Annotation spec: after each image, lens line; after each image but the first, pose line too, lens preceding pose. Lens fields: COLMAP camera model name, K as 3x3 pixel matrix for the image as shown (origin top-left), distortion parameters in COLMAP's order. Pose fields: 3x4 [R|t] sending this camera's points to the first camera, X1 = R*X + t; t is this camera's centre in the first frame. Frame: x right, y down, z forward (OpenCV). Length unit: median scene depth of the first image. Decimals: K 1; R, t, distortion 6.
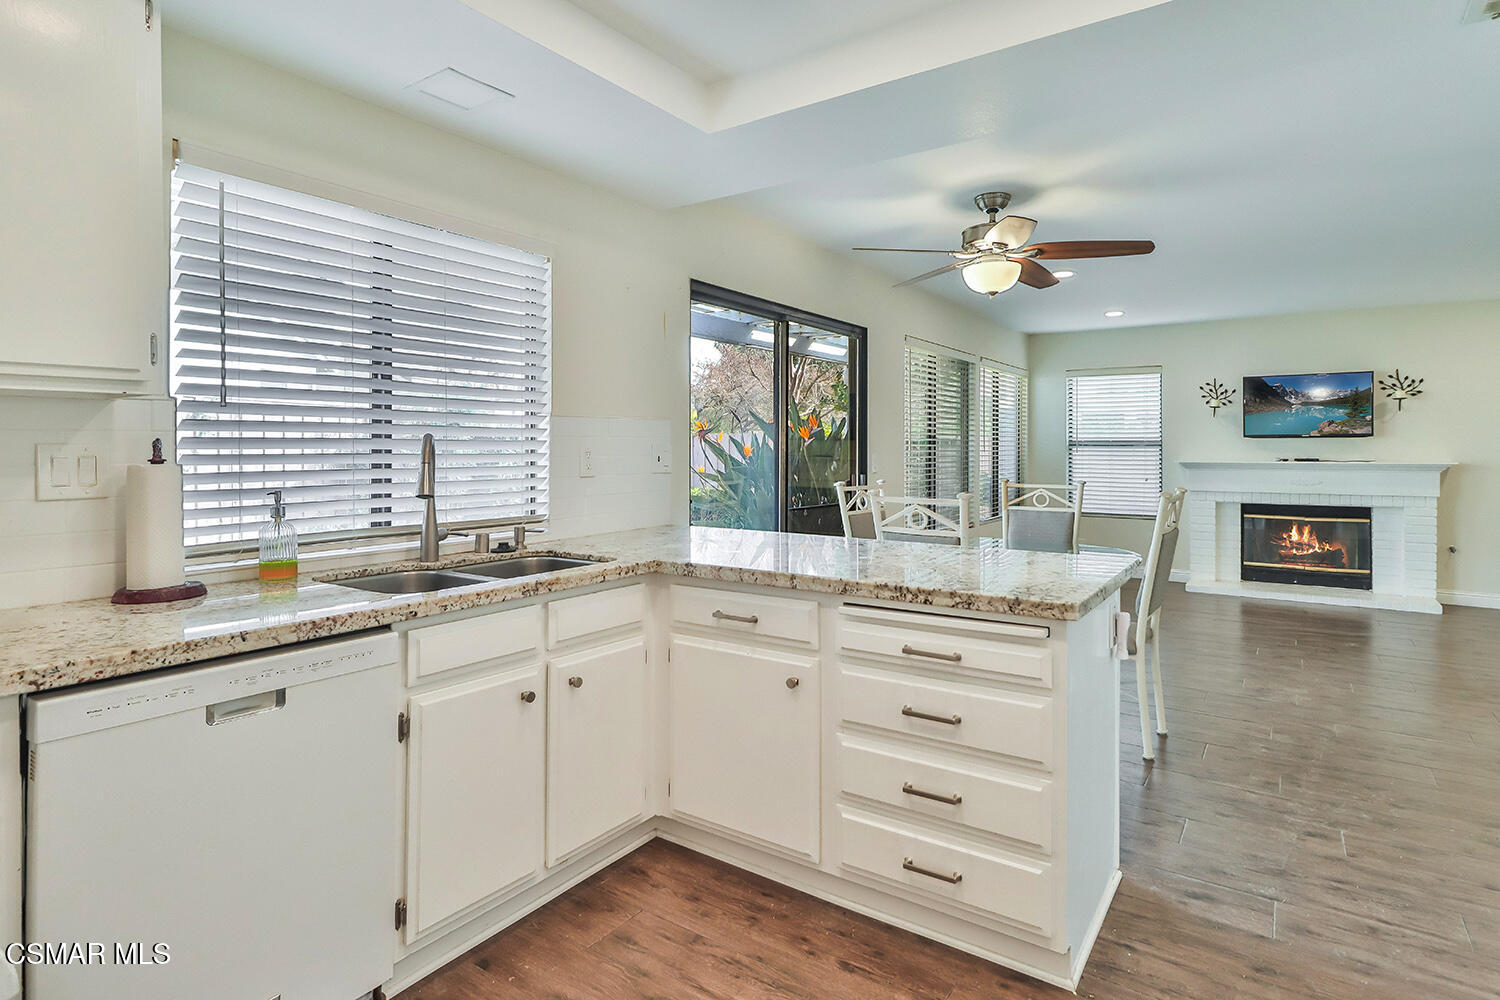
lens RADIAL K [[798.2, 0, 751.9], [0, 798.2, 447.1], [0, 0, 1]] dist [-0.002013, 0.000744]
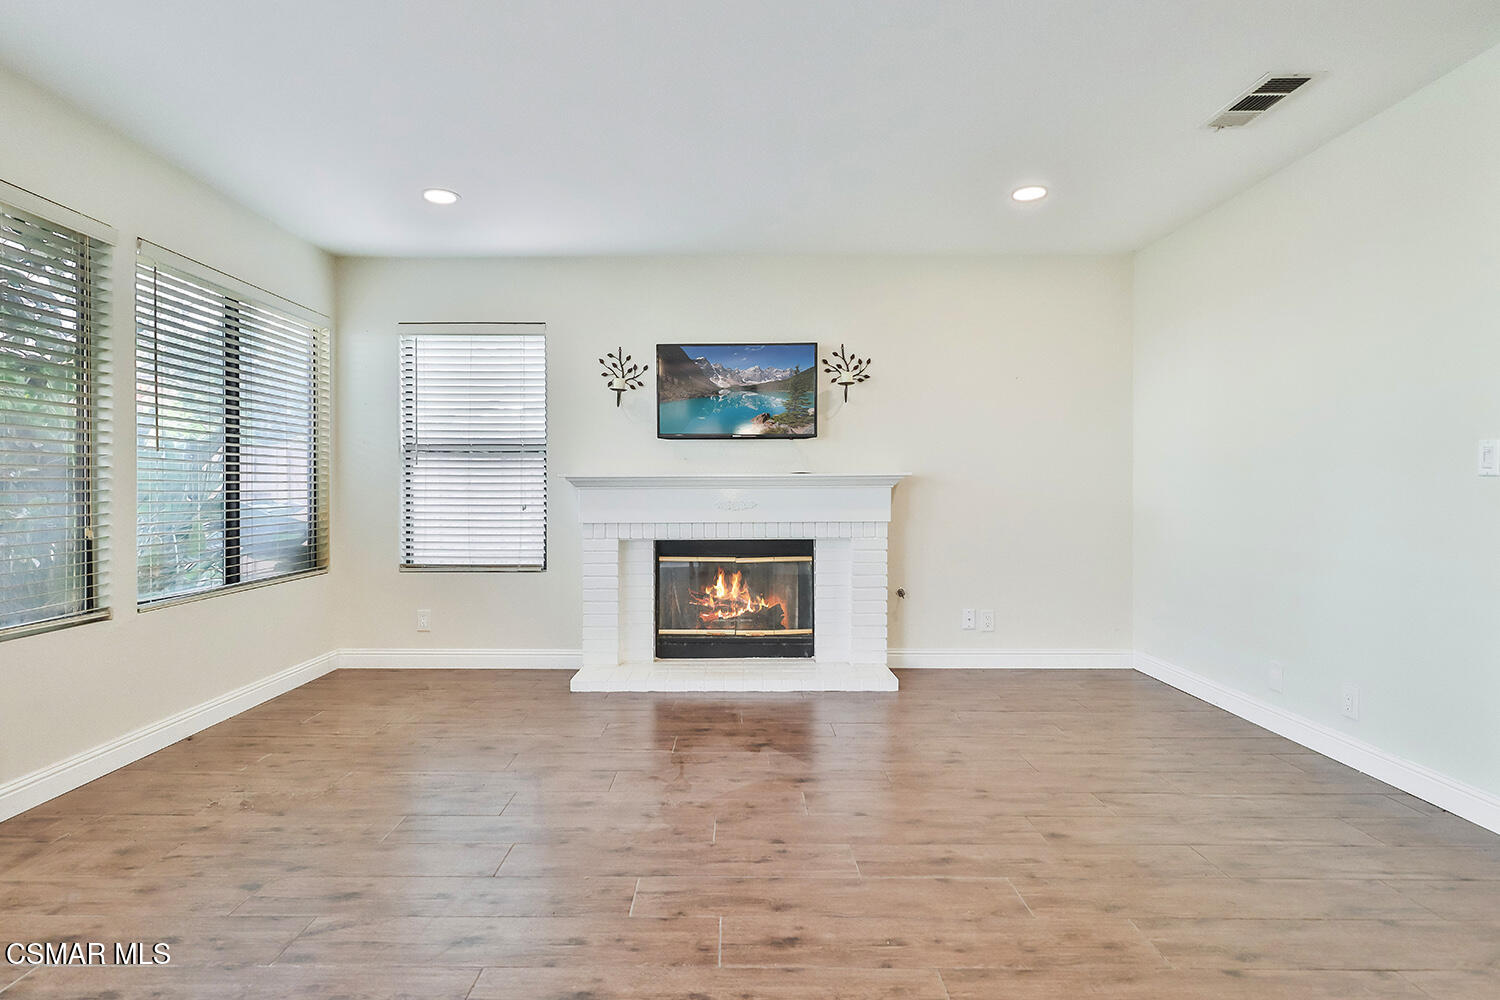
lens RADIAL K [[782.0, 0, 750.0], [0, 782.0, 500.0], [0, 0, 1]] dist [0.000227, -0.000027]
pose [[0.824697, -0.012076, 0.565445, 0.349758], [0.001387, 0.999812, 0.019329, 0.028050], [-0.565572, -0.015156, 0.824559, 0.475562]]
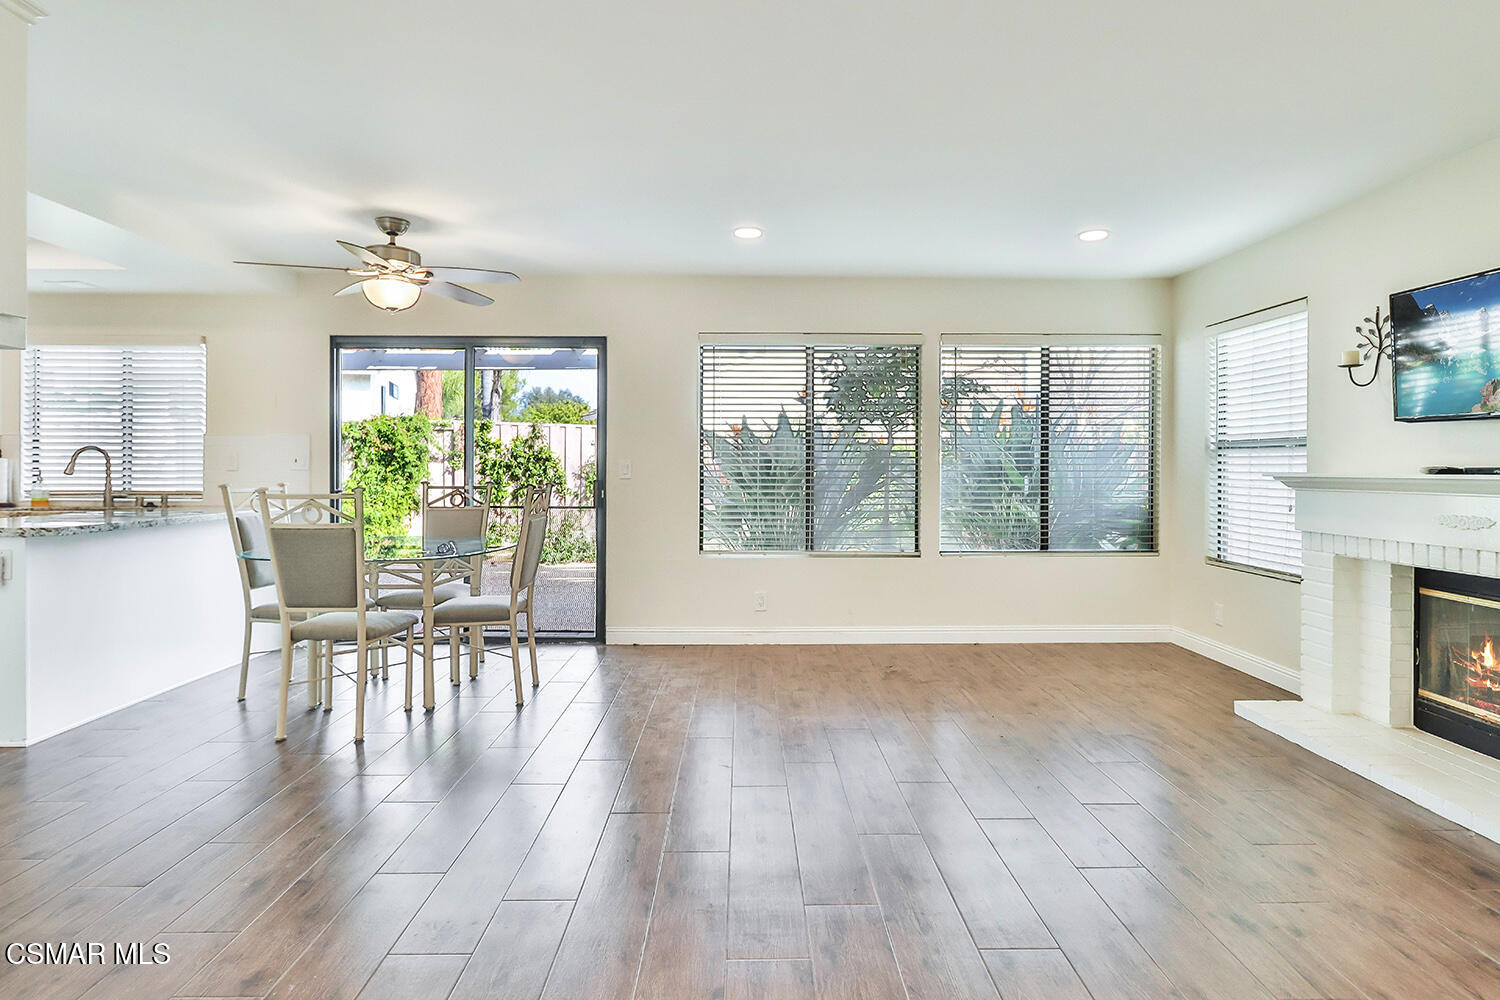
lens RADIAL K [[798.2, 0, 751.9], [0, 798.2, 447.1], [0, 0, 1]] dist [-0.002013, 0.000744]
pose [[0.575178, -0.020567, -0.817769, 0.857075], [0.001032, 0.999701, -0.024416, 0.014326], [0.818027, 0.013199, 0.575028, 0.450256]]
